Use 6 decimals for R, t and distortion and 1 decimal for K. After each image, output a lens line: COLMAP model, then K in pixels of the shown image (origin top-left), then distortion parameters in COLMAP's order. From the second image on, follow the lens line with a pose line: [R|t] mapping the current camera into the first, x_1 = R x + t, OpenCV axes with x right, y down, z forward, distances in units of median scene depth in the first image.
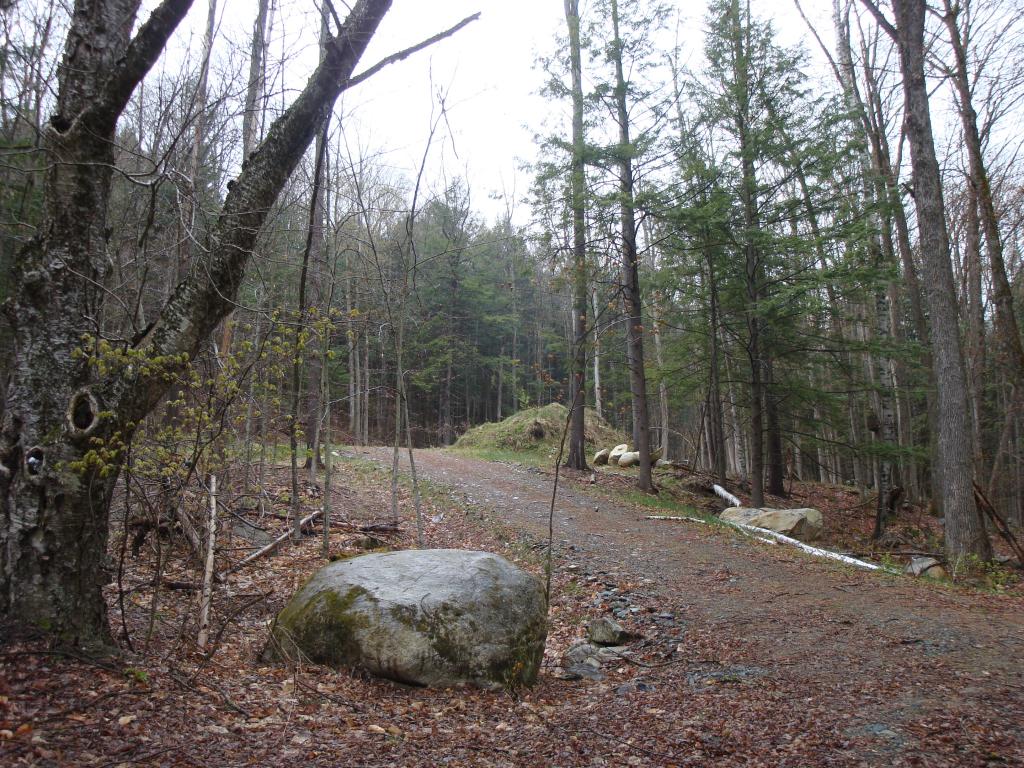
lens RADIAL K [[915.9, 0, 512.0], [0, 915.9, 384.0], [0, 0, 1]] dist [-0.170028, 0.159322]
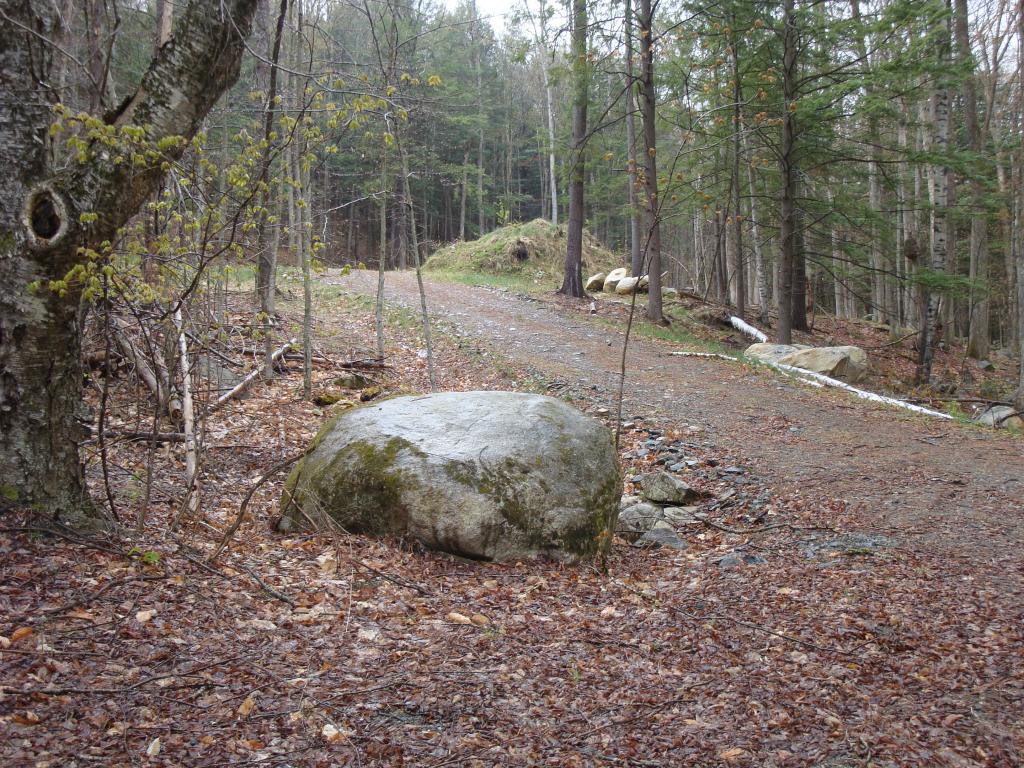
lens RADIAL K [[1042.3, 0, 512.0], [0, 1042.3, 384.0], [0, 0, 1]] dist [-0.117969, 0.195172]
pose [[0.998980, 0.004499, 0.044937, -0.112073], [-0.012321, 0.984431, 0.175337, 0.013203], [-0.043449, -0.175712, 0.983482, 0.094789]]
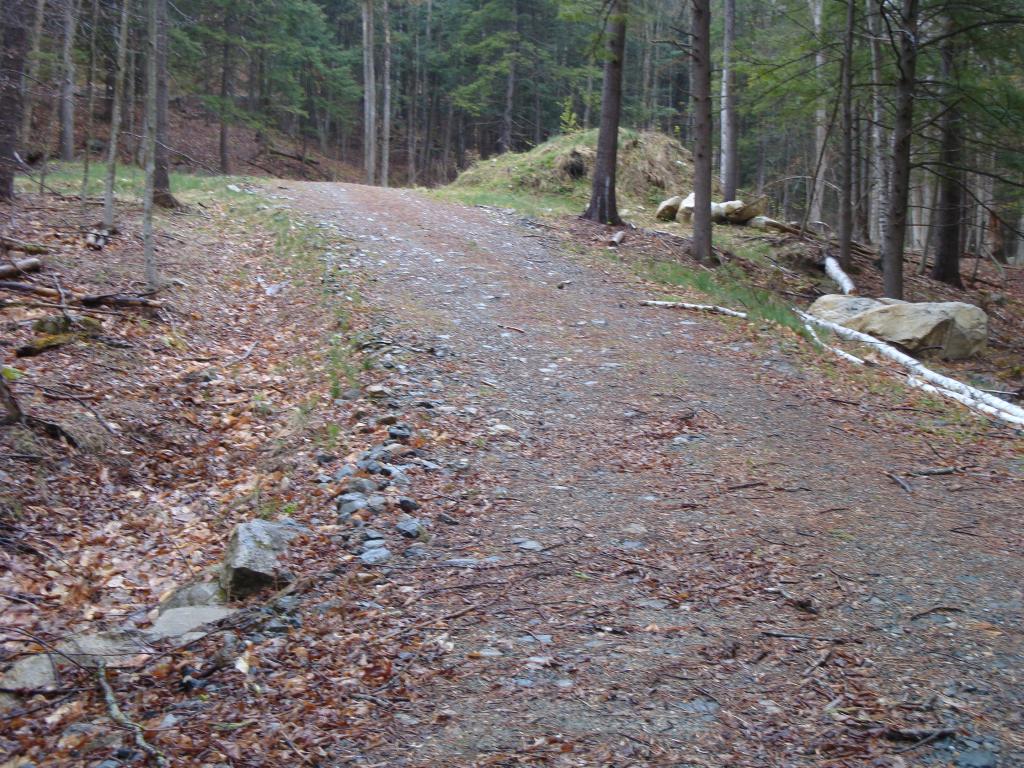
lens RADIAL K [[1209.2, 0, 512.0], [0, 1209.2, 384.0], [0, 0, 1]] dist [-0.012404, -0.007535]
pose [[0.993517, 0.047636, -0.103225, 0.377727], [-0.024649, 0.976641, 0.213458, 0.100599], [0.110982, -0.209530, 0.971484, 0.668119]]
